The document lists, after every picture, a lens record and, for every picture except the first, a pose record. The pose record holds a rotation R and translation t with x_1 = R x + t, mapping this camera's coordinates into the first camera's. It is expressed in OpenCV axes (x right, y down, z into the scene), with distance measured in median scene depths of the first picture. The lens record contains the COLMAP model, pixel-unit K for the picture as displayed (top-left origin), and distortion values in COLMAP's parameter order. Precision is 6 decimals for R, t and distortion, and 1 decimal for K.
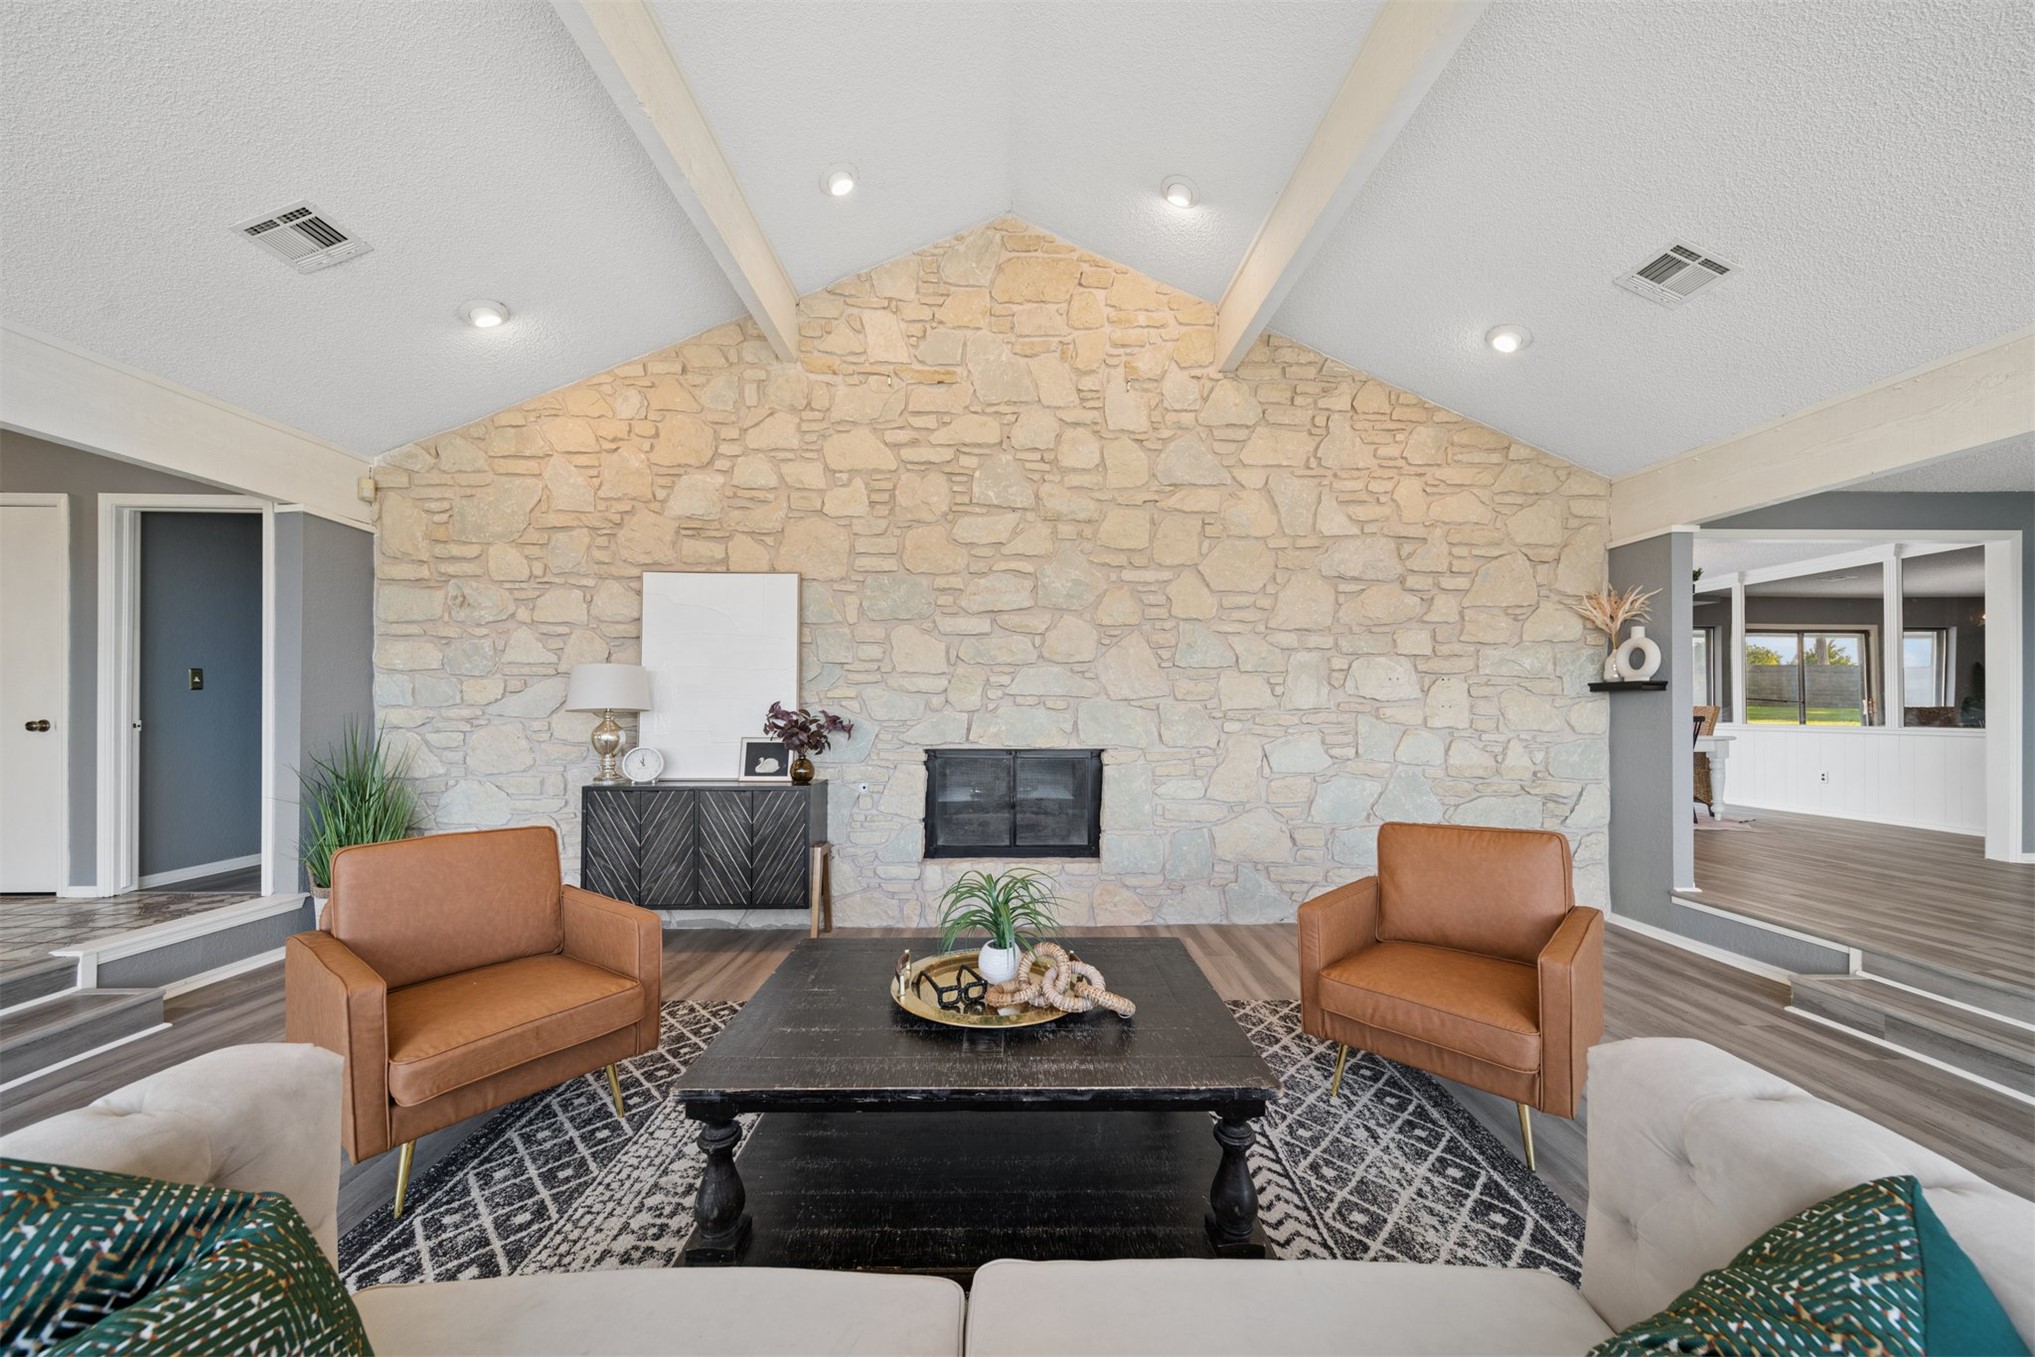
lens RADIAL K [[711.5, 0, 1024.1], [0, 711.5, 698.8], [0, 0, 1]] dist [-0.000769, -0.001086]
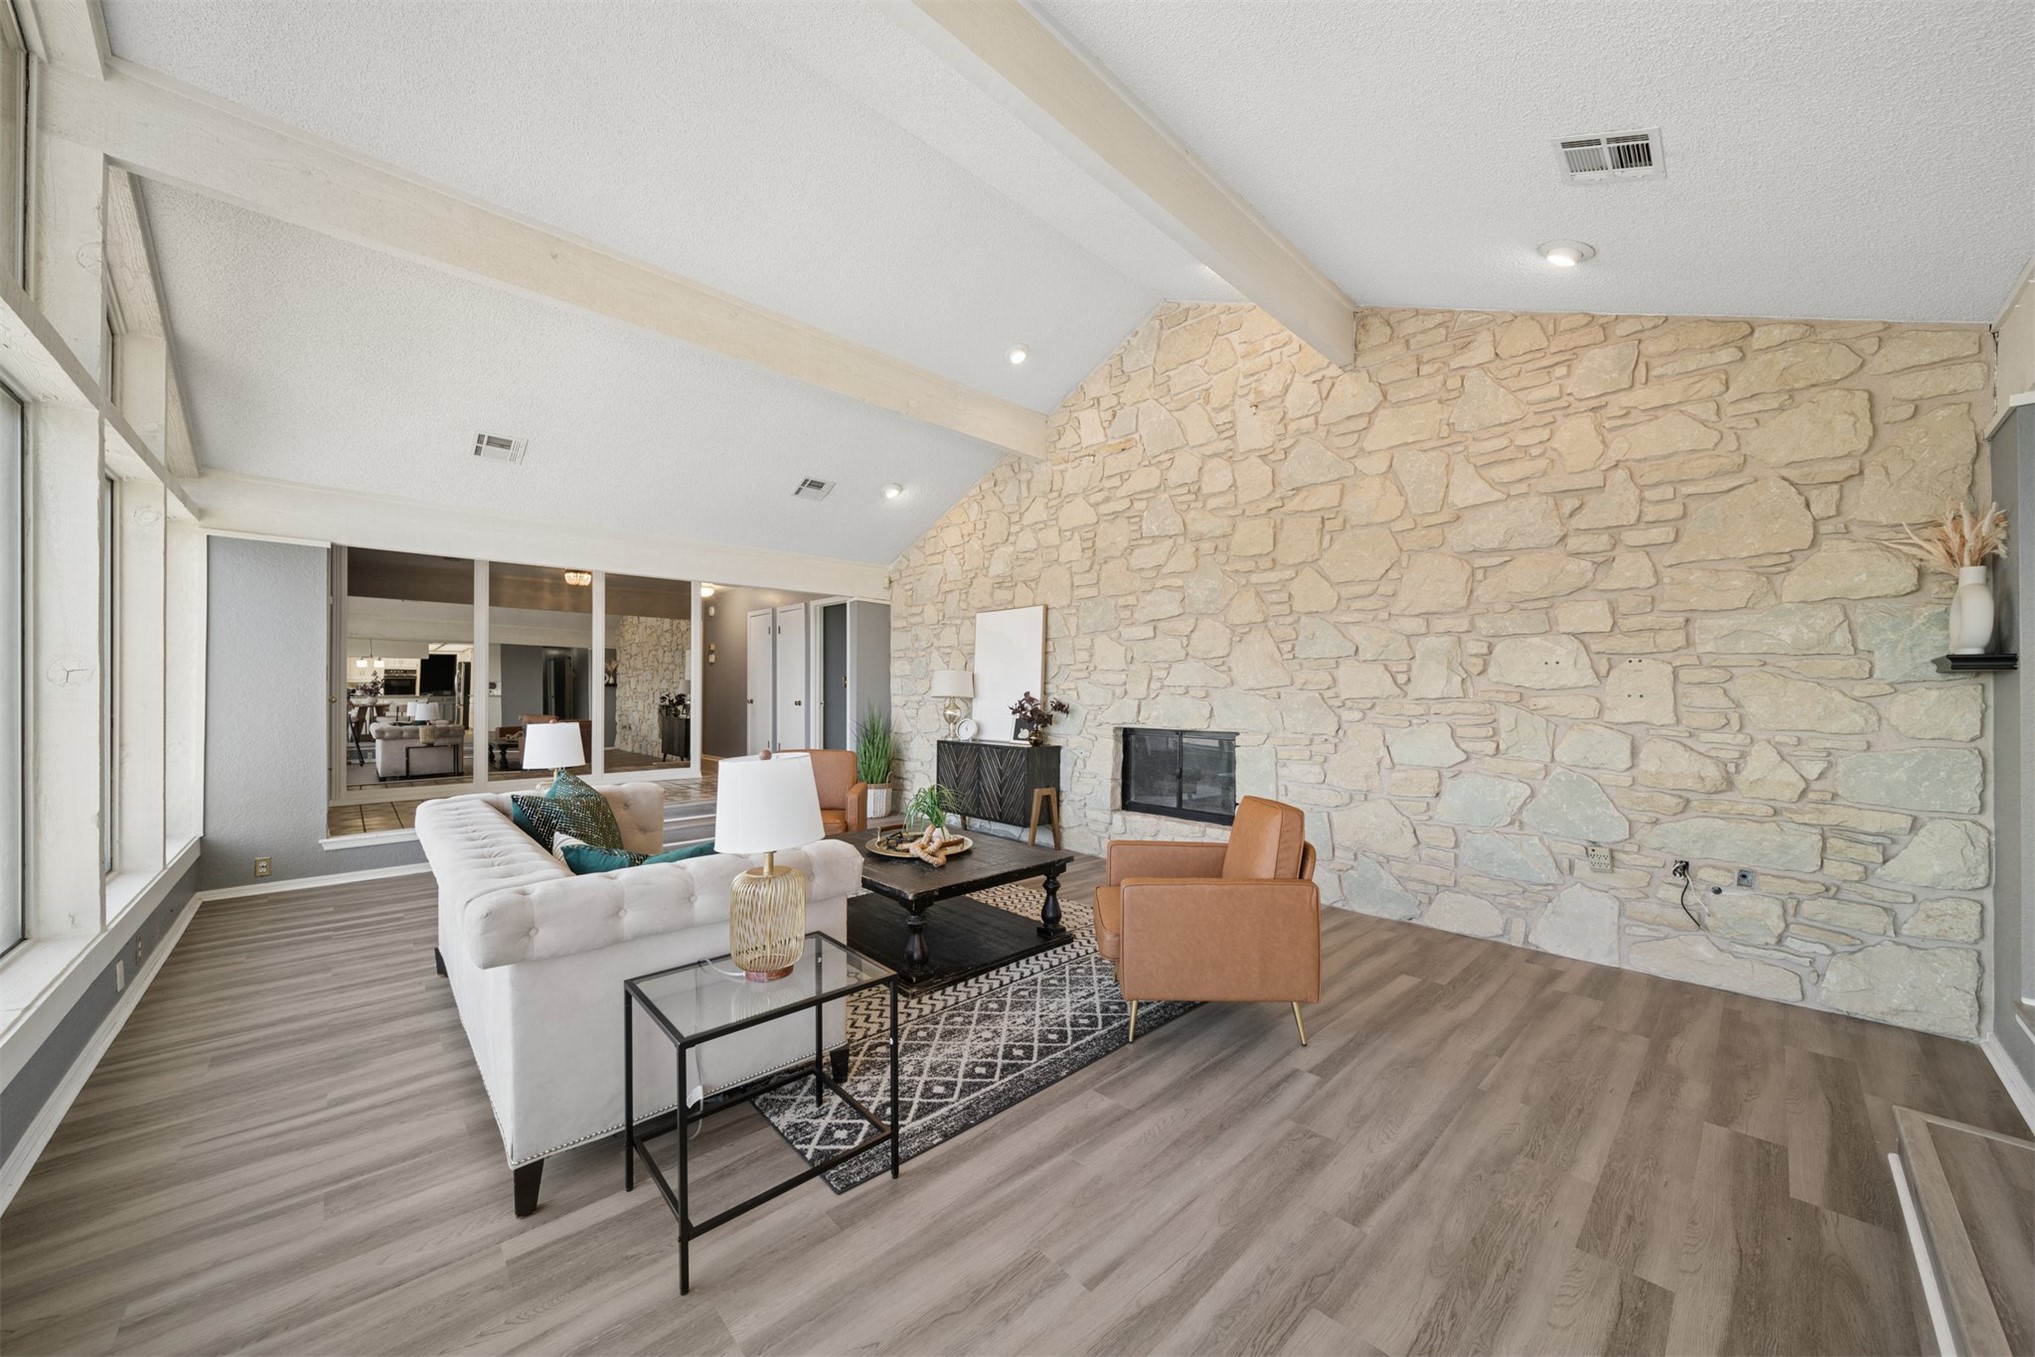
lens RADIAL K [[711.5, 0, 1030.0], [0, 711.5, 688.6], [0, 0, 1]] dist [-0.000769, -0.001086]
pose [[0.675719, -0.006280, -0.737133, 0.740212], [0.004776, 0.999980, -0.004141, 0.002861], [0.737144, -0.000722, 0.675735, -0.019330]]
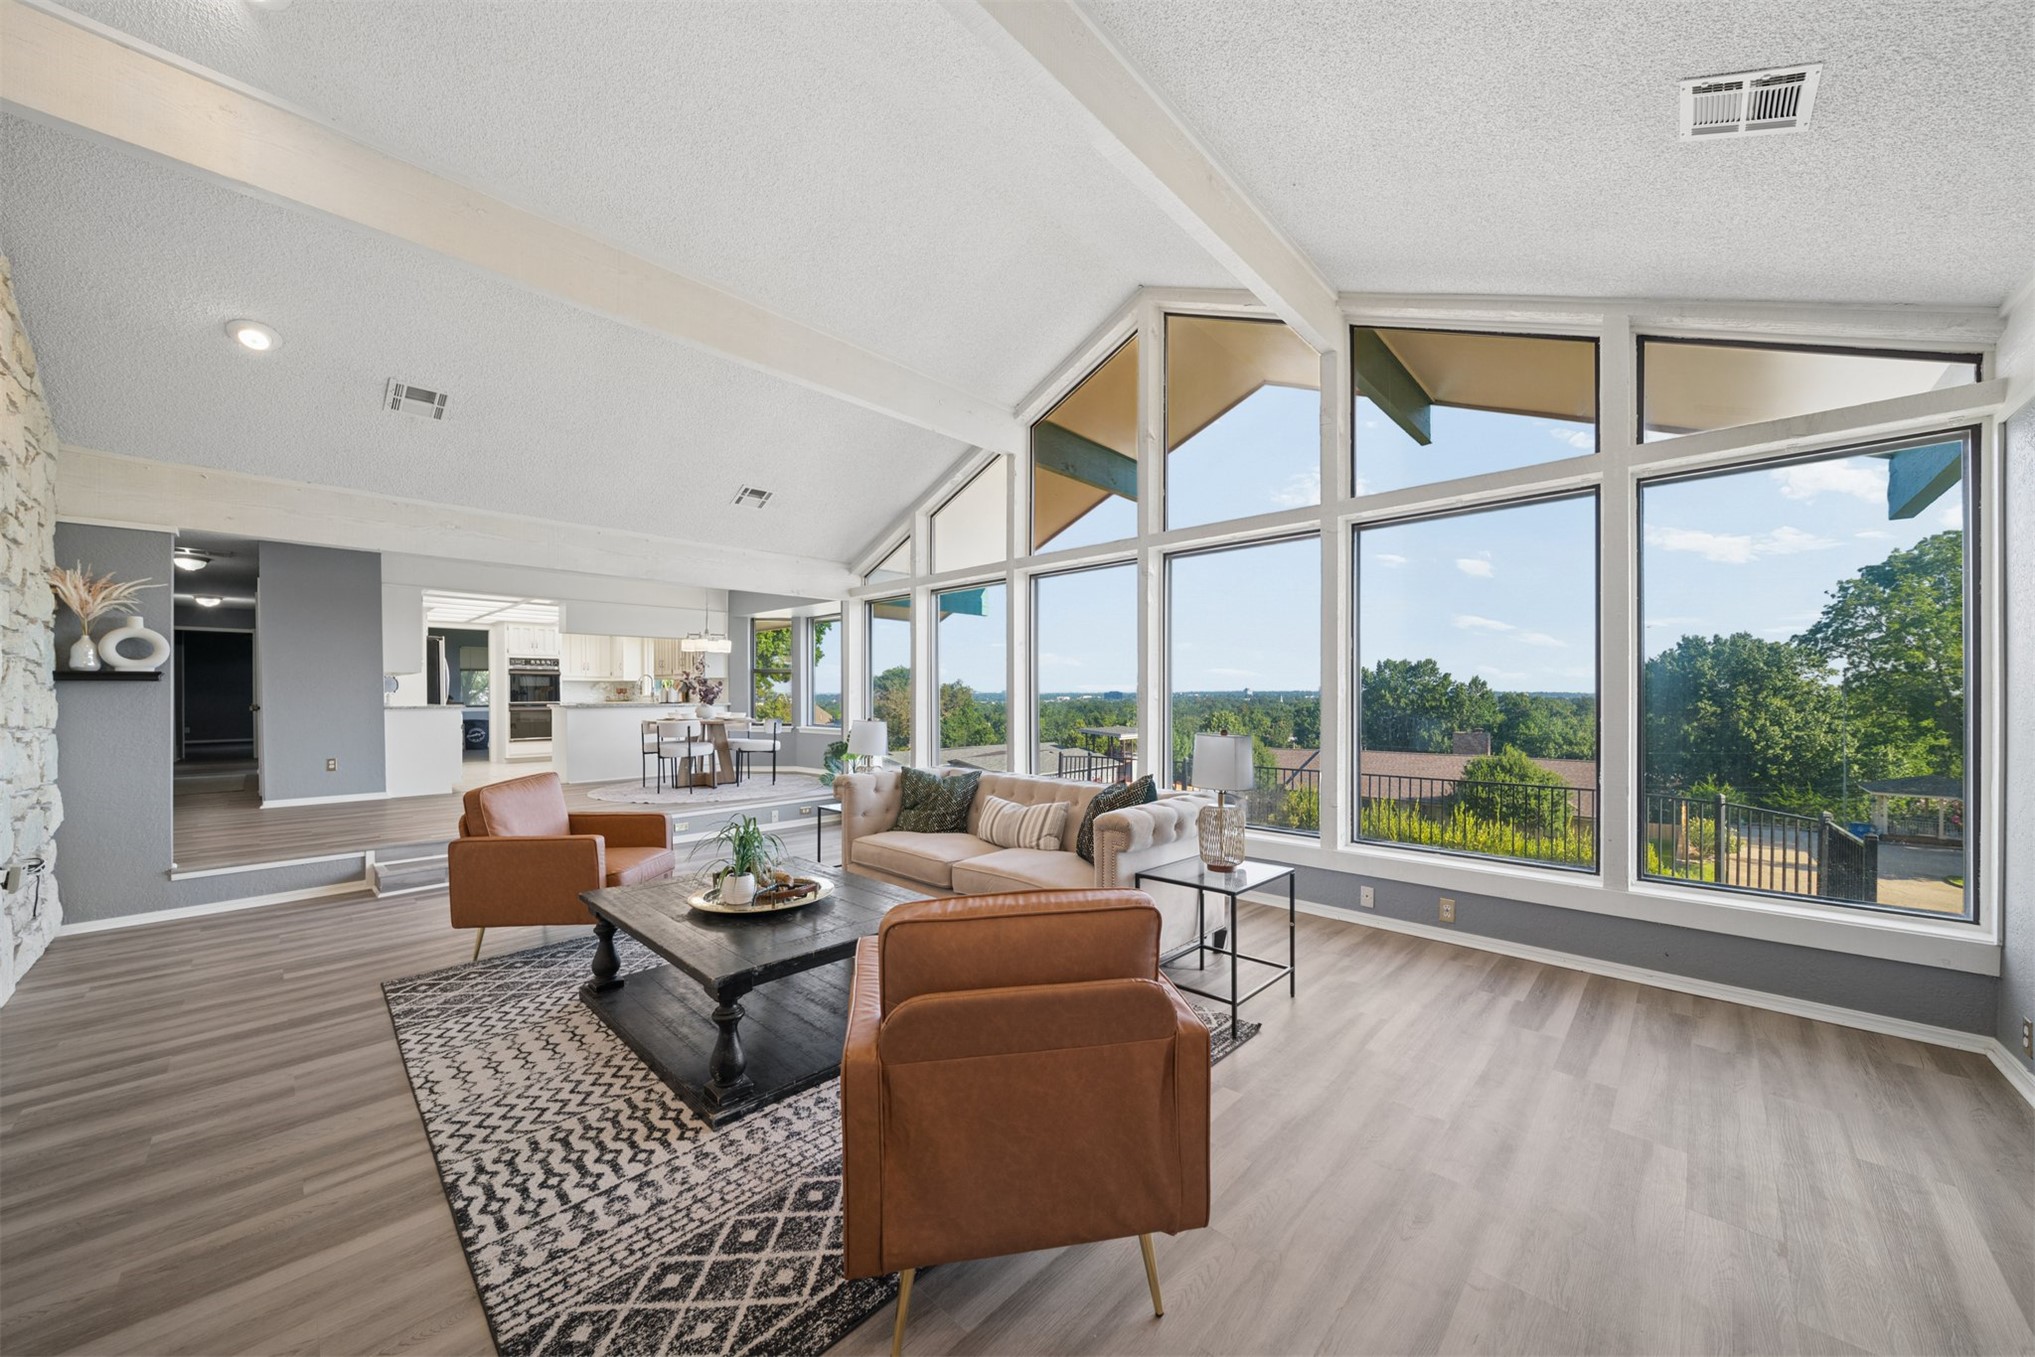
lens RADIAL K [[711.5, 0, 1024.1], [0, 711.5, 697.3], [0, 0, 1]] dist [-0.000769, -0.001086]
pose [[-0.711400, -0.004545, 0.702773, -0.690610], [-0.006385, 0.999980, 0.000004, 0.003526], [-0.702758, -0.004484, -0.711415, 0.803704]]
